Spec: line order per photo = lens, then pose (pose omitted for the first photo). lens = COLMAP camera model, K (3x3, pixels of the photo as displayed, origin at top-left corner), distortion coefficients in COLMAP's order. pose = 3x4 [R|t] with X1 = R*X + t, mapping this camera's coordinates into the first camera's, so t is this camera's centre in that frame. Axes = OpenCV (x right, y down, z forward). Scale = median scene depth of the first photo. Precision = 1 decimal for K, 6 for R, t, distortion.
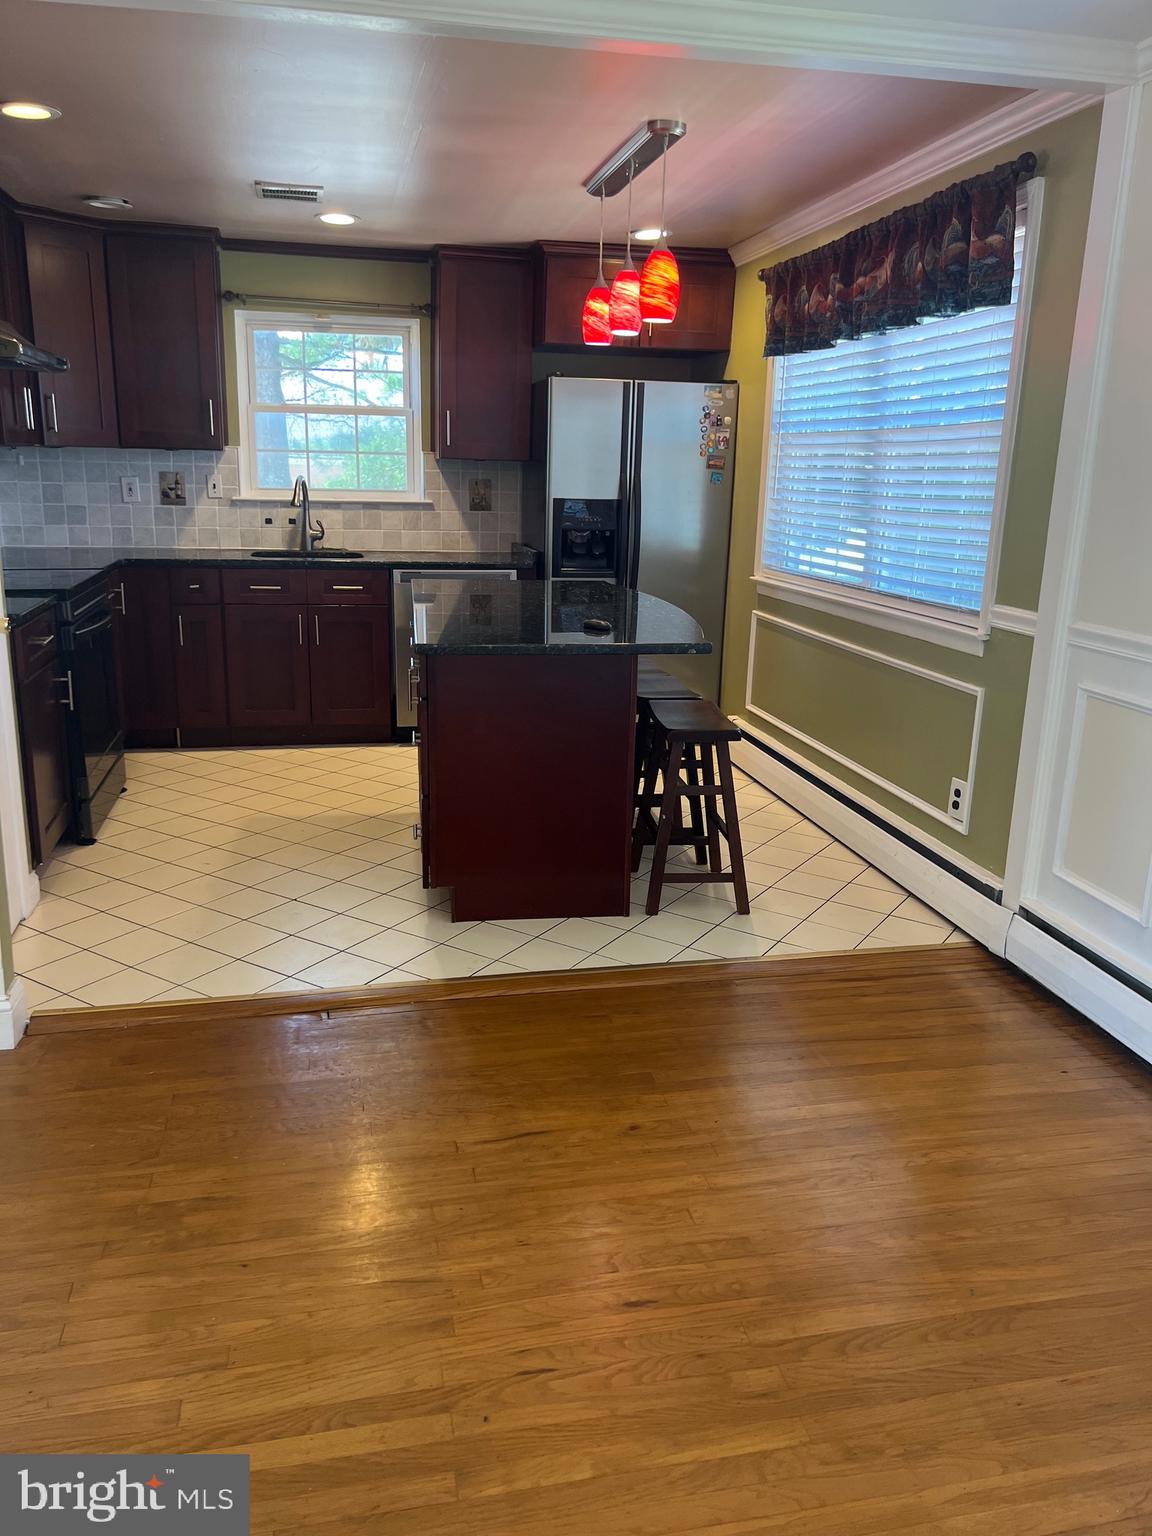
lens RADIAL K [[1155.3, 0, 564.6], [0, 1155.3, 769.2], [0, 0, 1]] dist [0.054029, -0.060167]
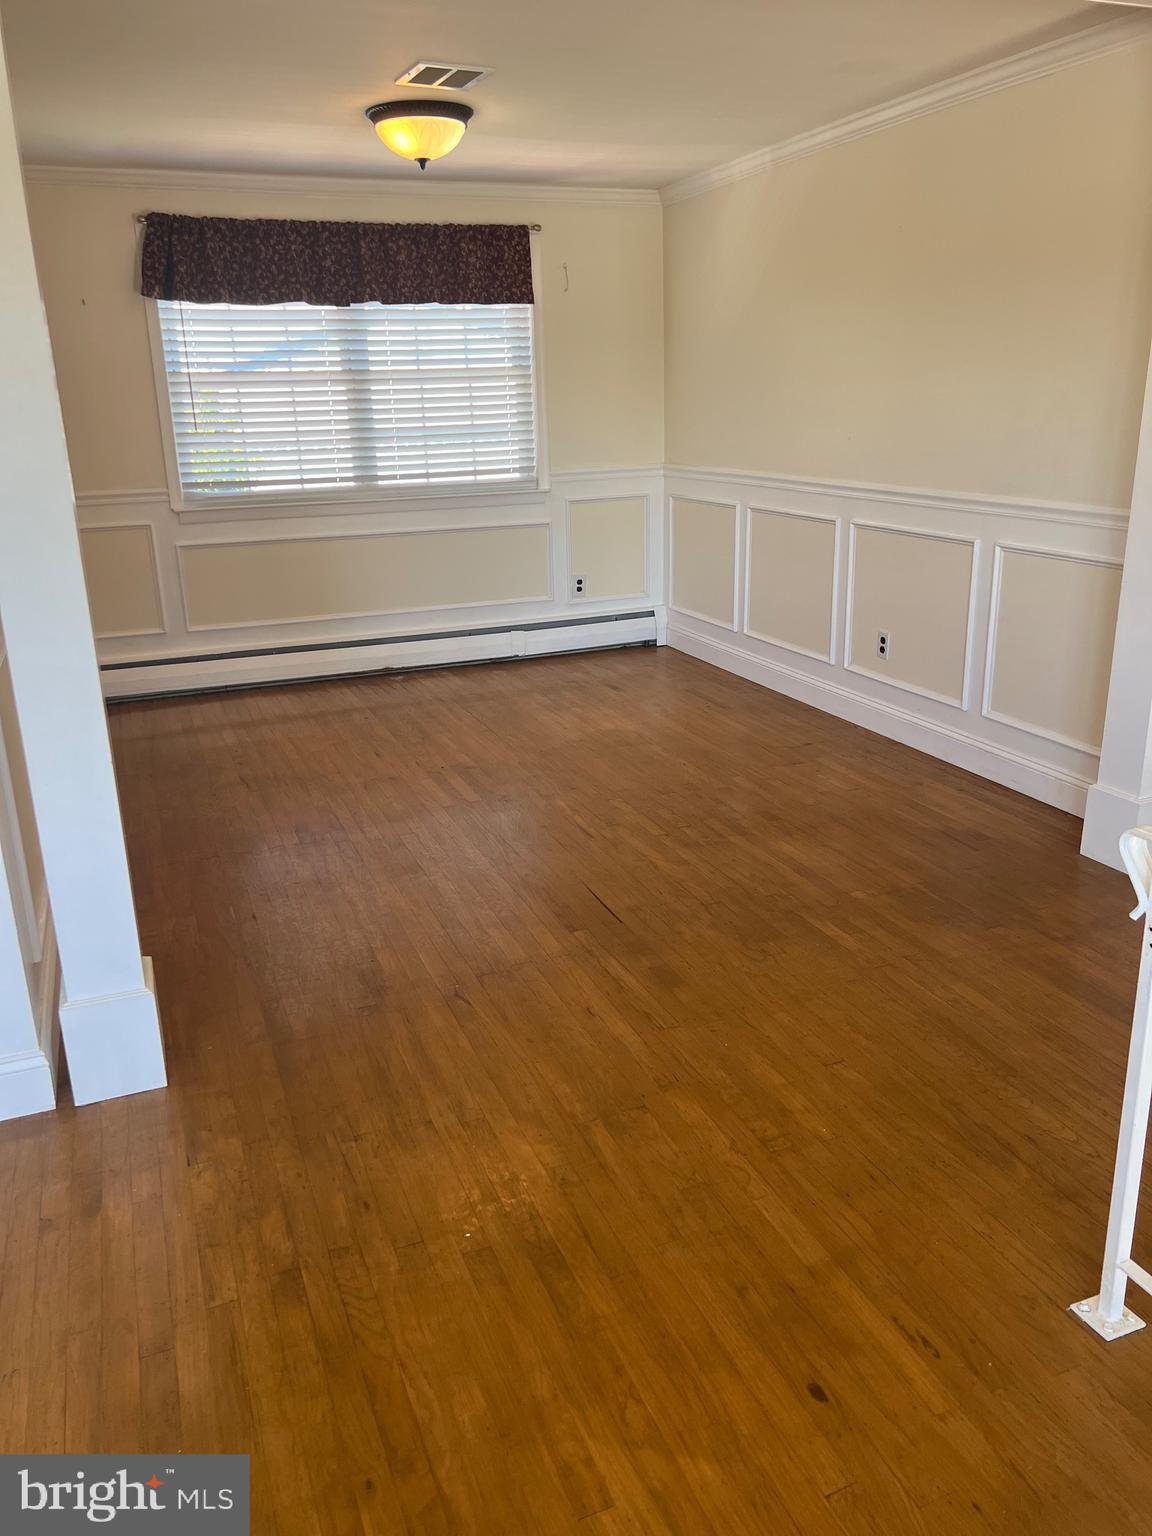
lens RADIAL K [[1155.3, 0, 590.6], [0, 1155.3, 775.5], [0, 0, 1]] dist [0.054029, -0.060167]
pose [[-0.181821, -0.320353, 0.929685, -1.016374], [0.275850, 0.890865, 0.360925, -0.109811], [-0.943847, 0.322078, -0.073609, 0.348488]]
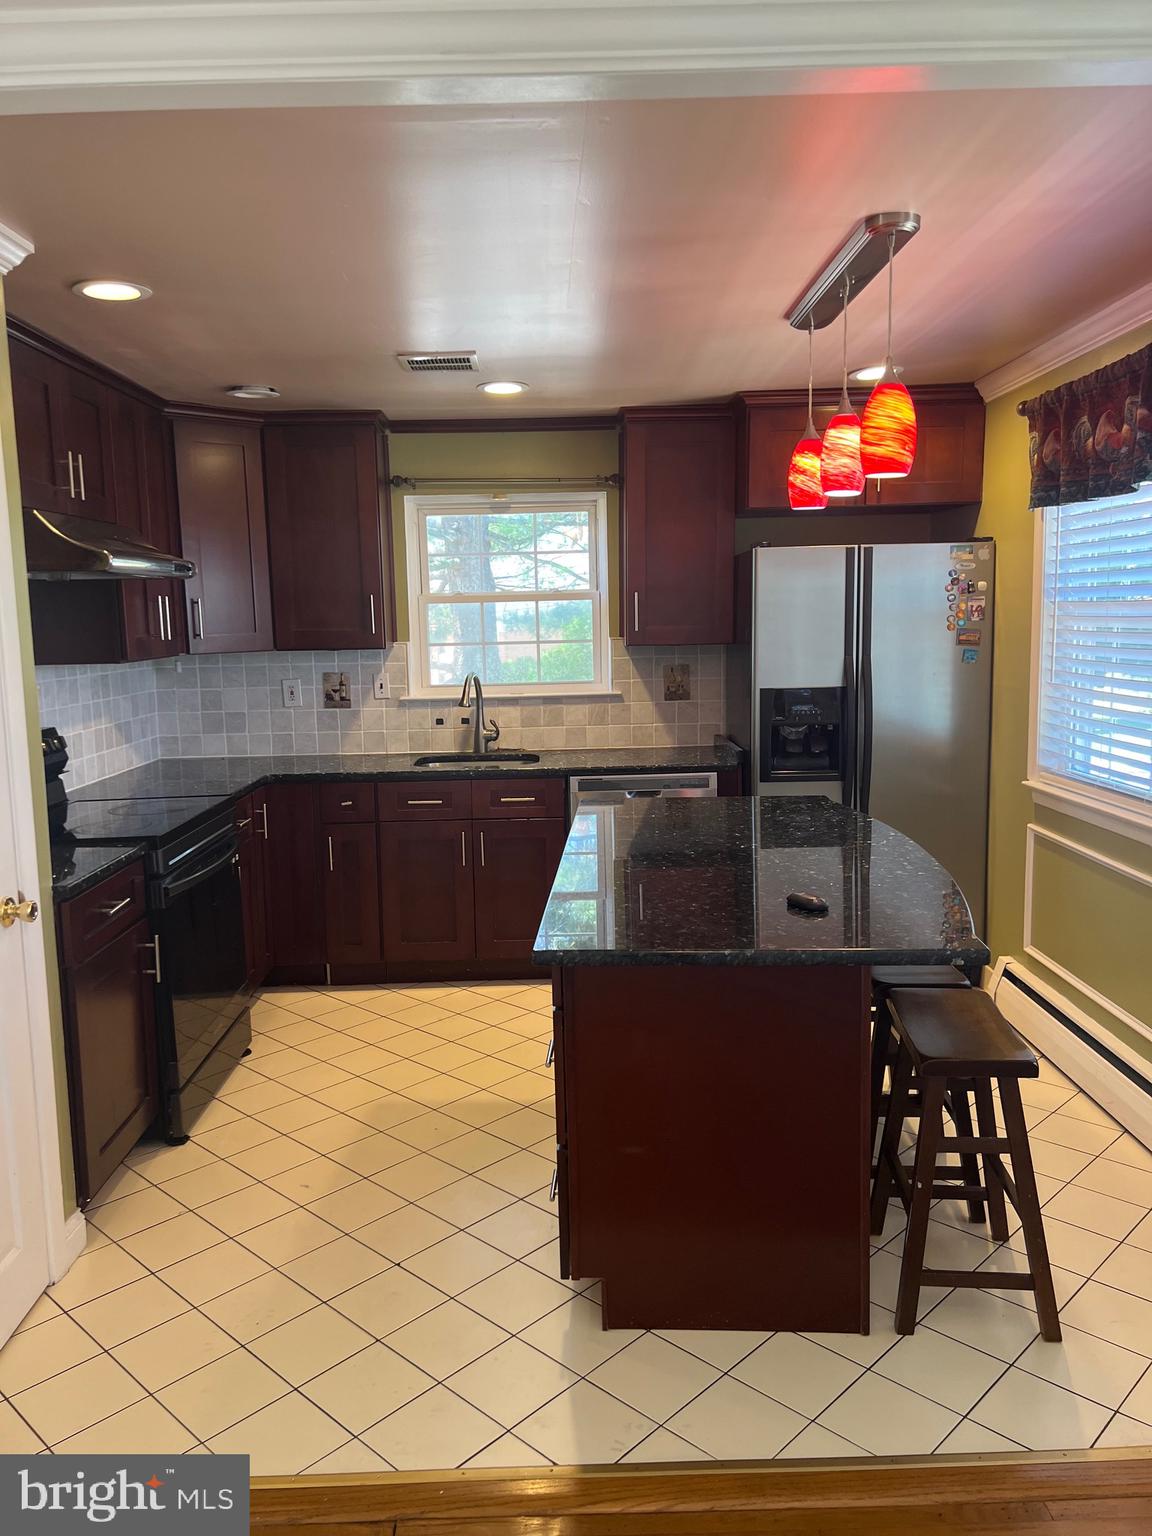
lens RADIAL K [[1155.3, 0, 568.0], [0, 1155.3, 772.2], [0, 0, 1]] dist [0.054029, -0.060167]
pose [[0.980355, -0.018952, -0.196326, 0.019625], [-0.005822, 0.992159, -0.124847, -0.089173], [0.197153, 0.123538, 0.972558, 0.225923]]
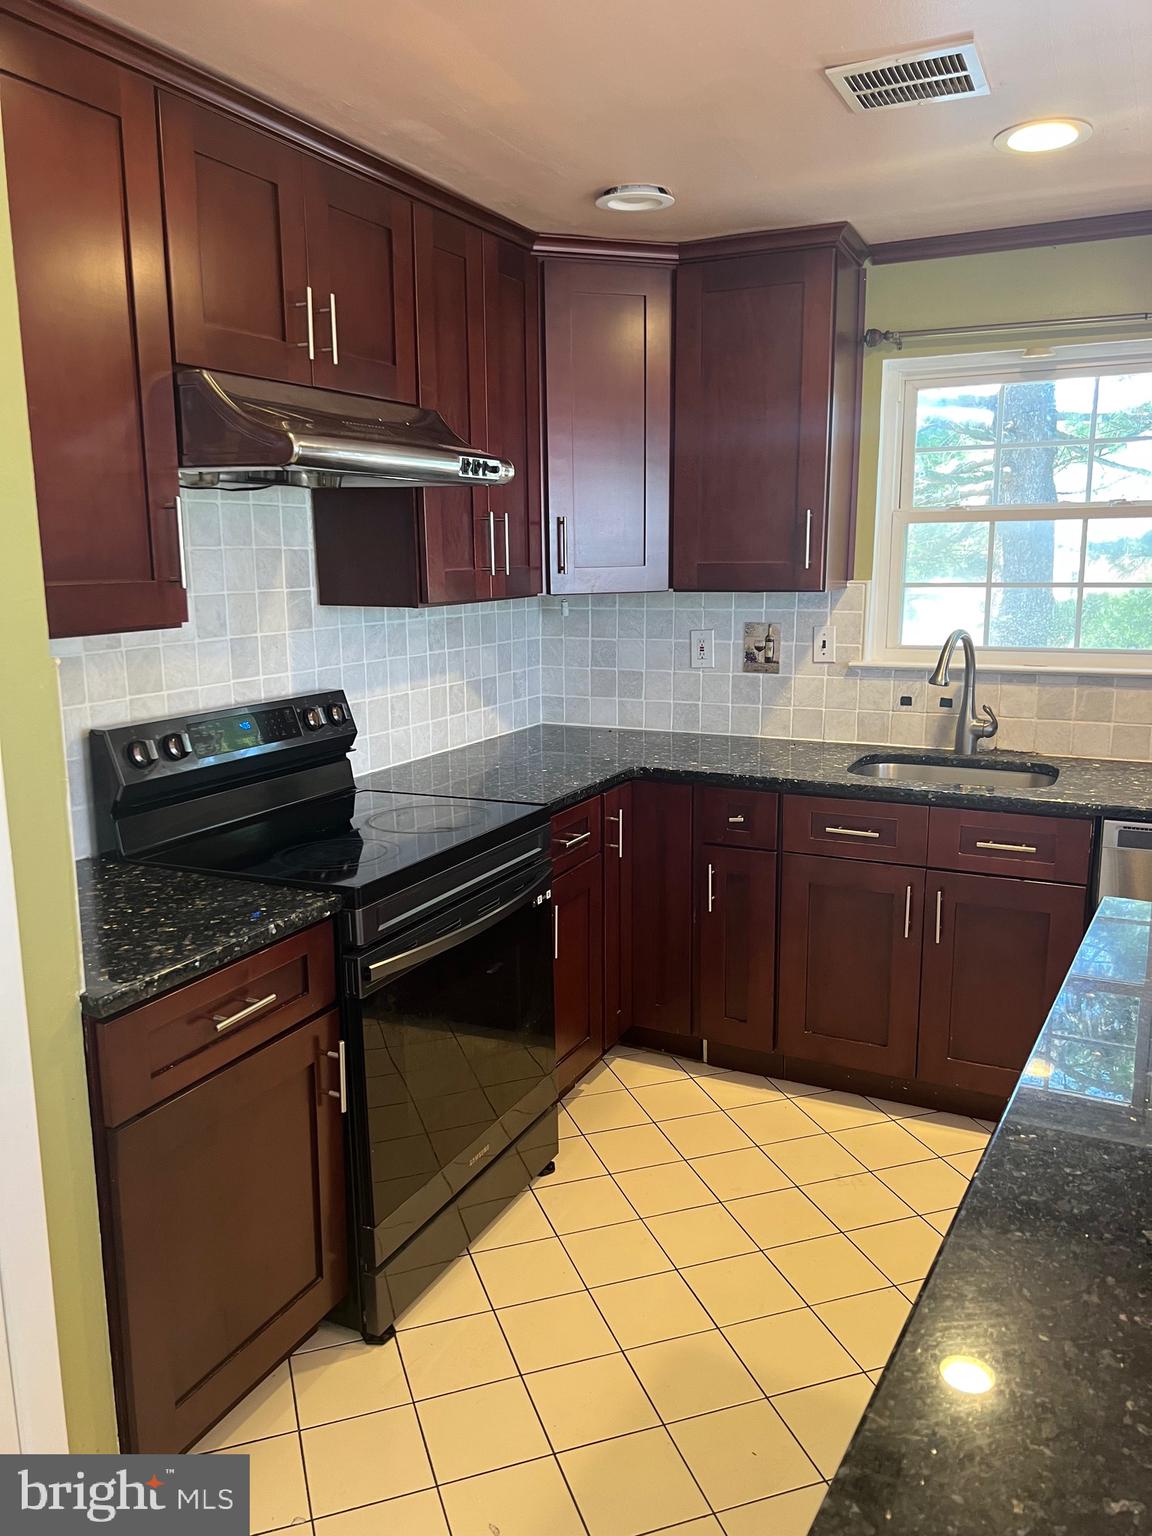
lens RADIAL K [[1155.3, 0, 552.5], [0, 1155.3, 775.4], [0, 0, 1]] dist [0.054029, -0.060167]
pose [[0.781782, 0.084681, -0.617775, -0.033405], [-0.130896, 0.990948, -0.029813, -0.182658], [0.609658, 0.104172, 0.785789, 0.578209]]
